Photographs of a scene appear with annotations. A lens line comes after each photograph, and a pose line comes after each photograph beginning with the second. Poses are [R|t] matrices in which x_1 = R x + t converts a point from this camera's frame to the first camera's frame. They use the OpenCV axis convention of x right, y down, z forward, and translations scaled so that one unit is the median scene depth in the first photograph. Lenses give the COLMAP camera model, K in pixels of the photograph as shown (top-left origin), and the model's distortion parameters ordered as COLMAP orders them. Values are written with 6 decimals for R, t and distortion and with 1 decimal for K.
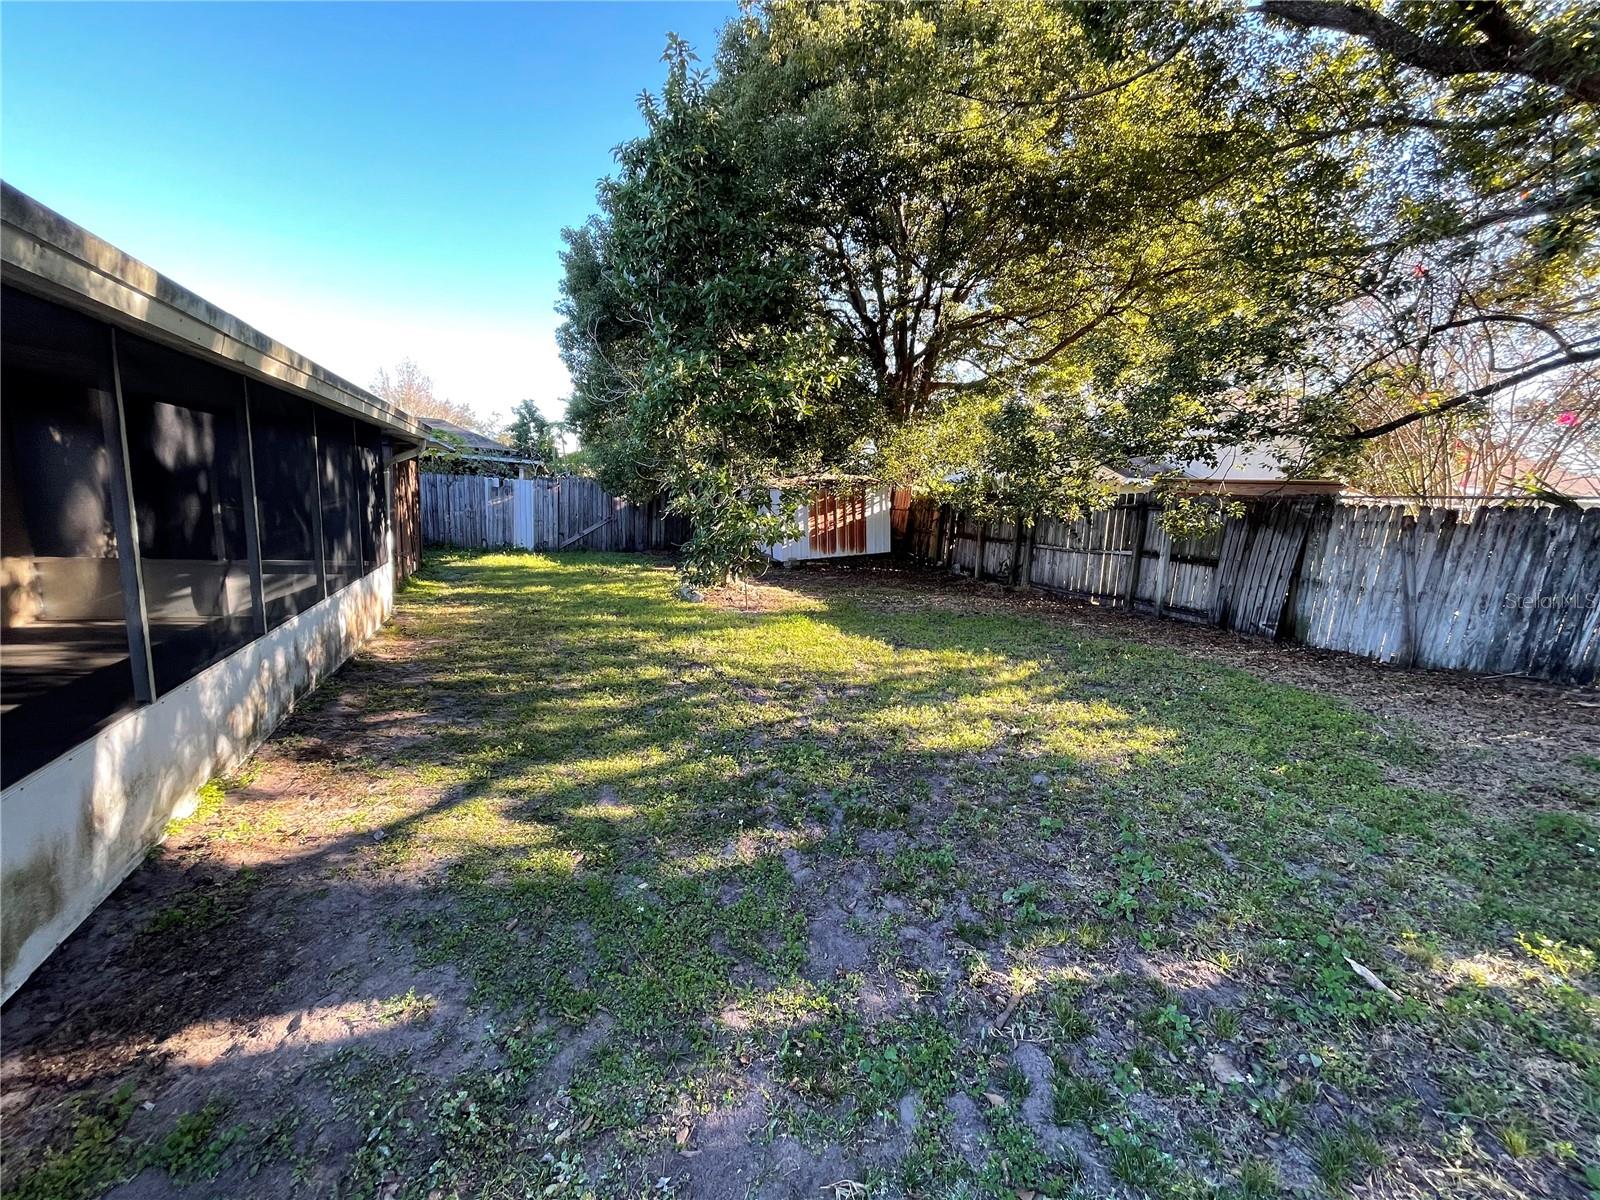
lens RADIAL K [[640.9, 0, 798.4], [0, 640.9, 604.5], [0, 0, 1]] dist [-0.002624, -0.000204]
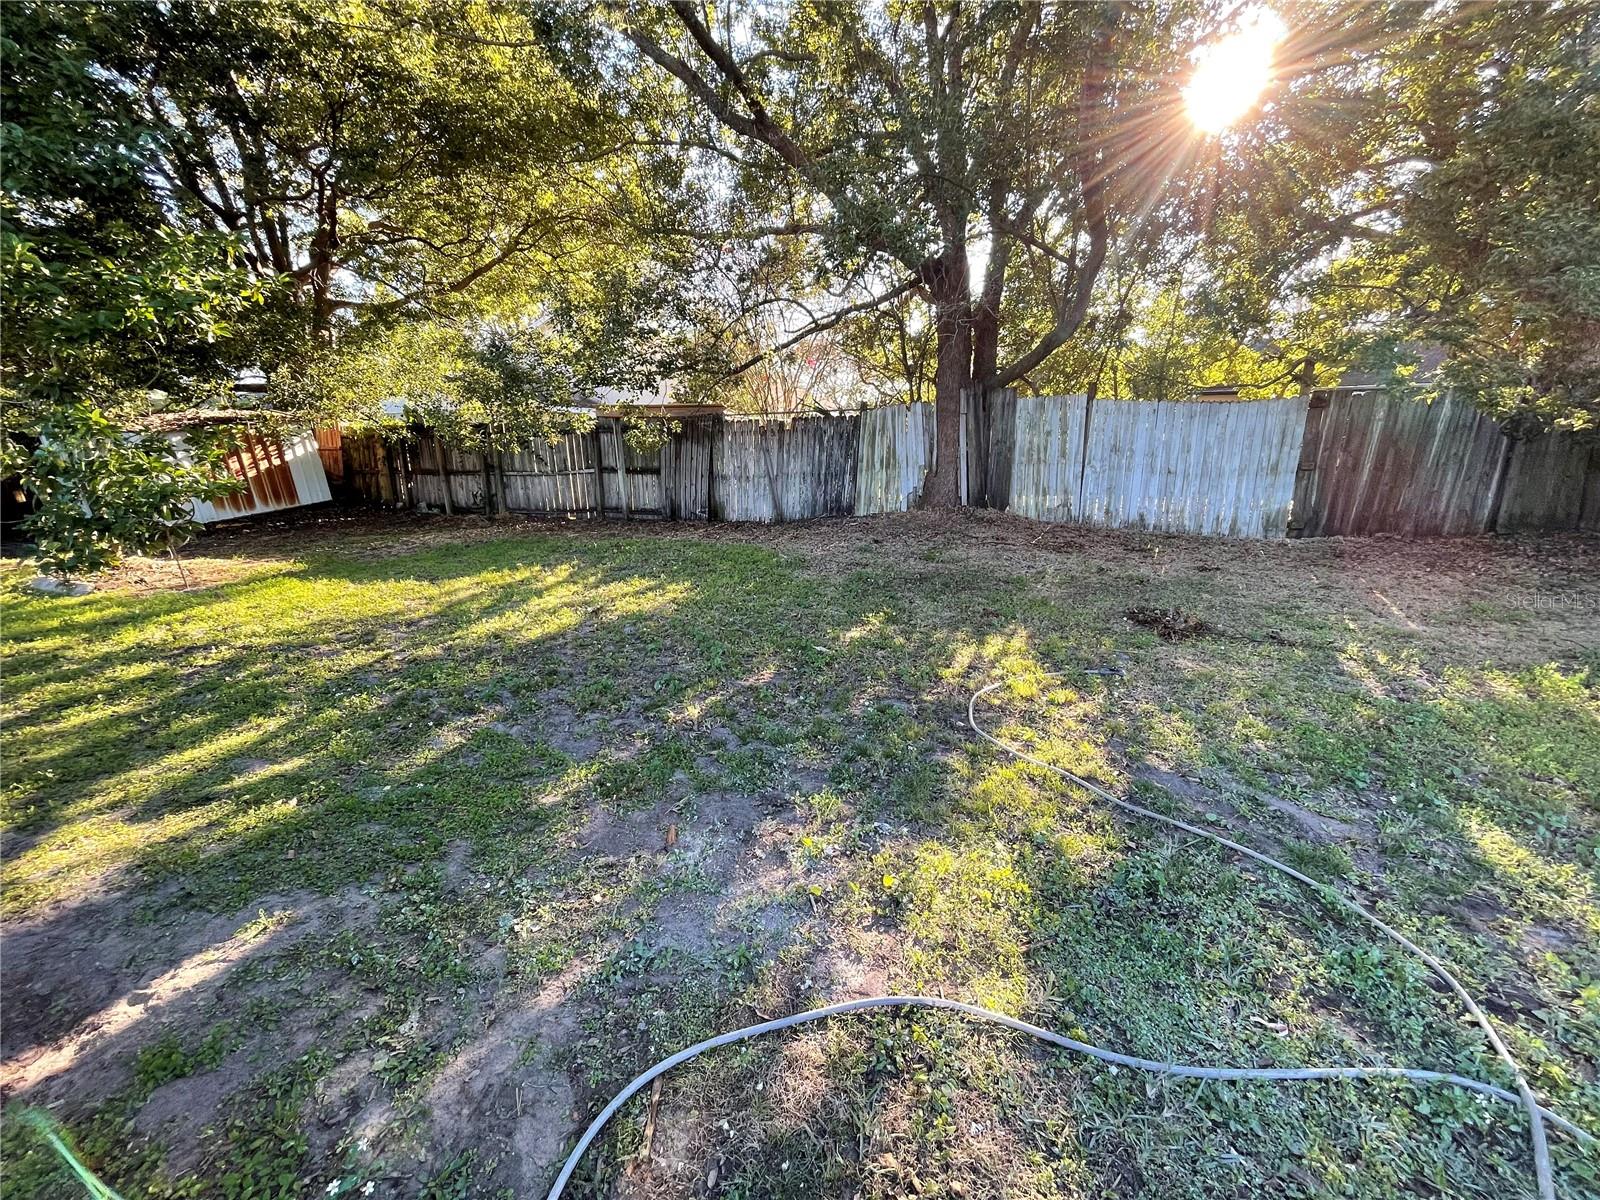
lens RADIAL K [[640.9, 0, 798.4], [0, 640.9, 604.5], [0, 0, 1]] dist [-0.002624, -0.000204]
pose [[0.657098, -0.243785, 0.713296, -0.165165], [0.169337, 0.969814, 0.175460, 0.019280], [-0.734538, 0.005493, 0.678545, -0.094384]]
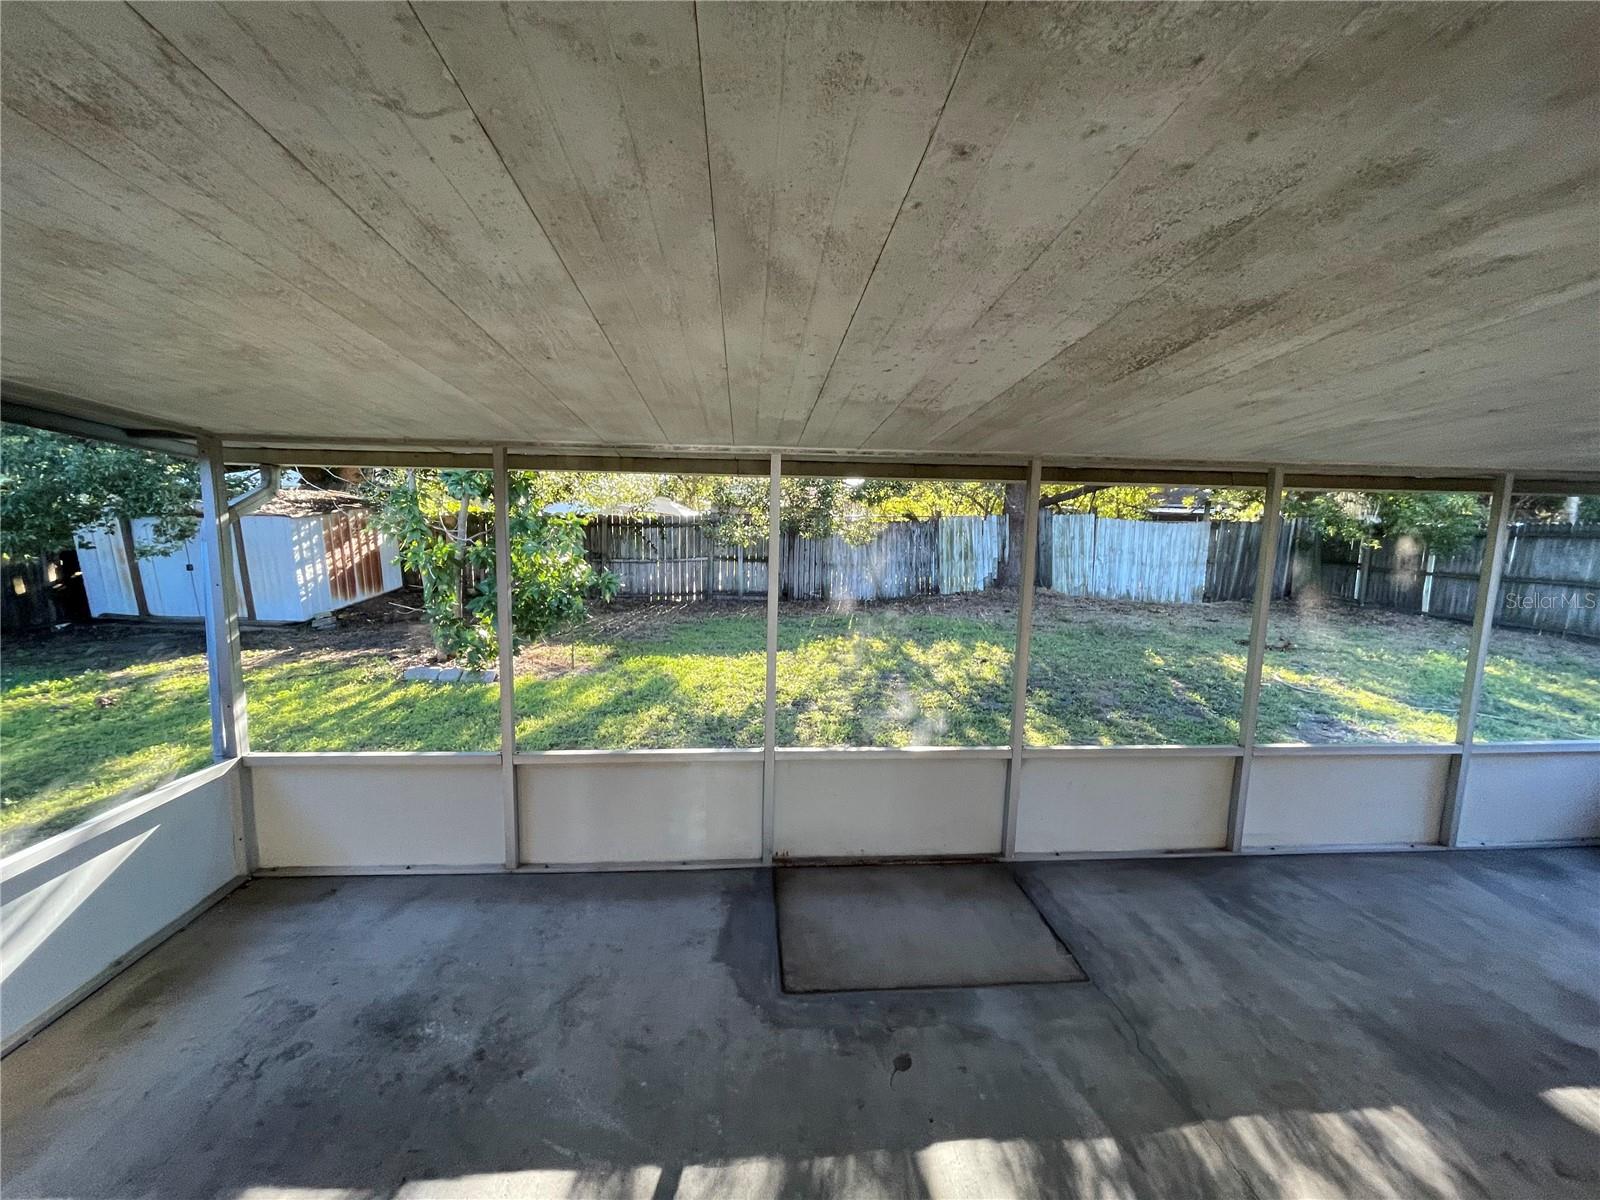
lens RADIAL K [[640.9, 0, 798.4], [0, 640.9, 604.5], [0, 0, 1]] dist [-0.002624, -0.000204]
pose [[0.301108, -0.162768, 0.939596, -0.820162], [0.155672, 0.980497, 0.119966, -0.137508], [-0.940798, 0.110146, 0.320574, 0.472815]]
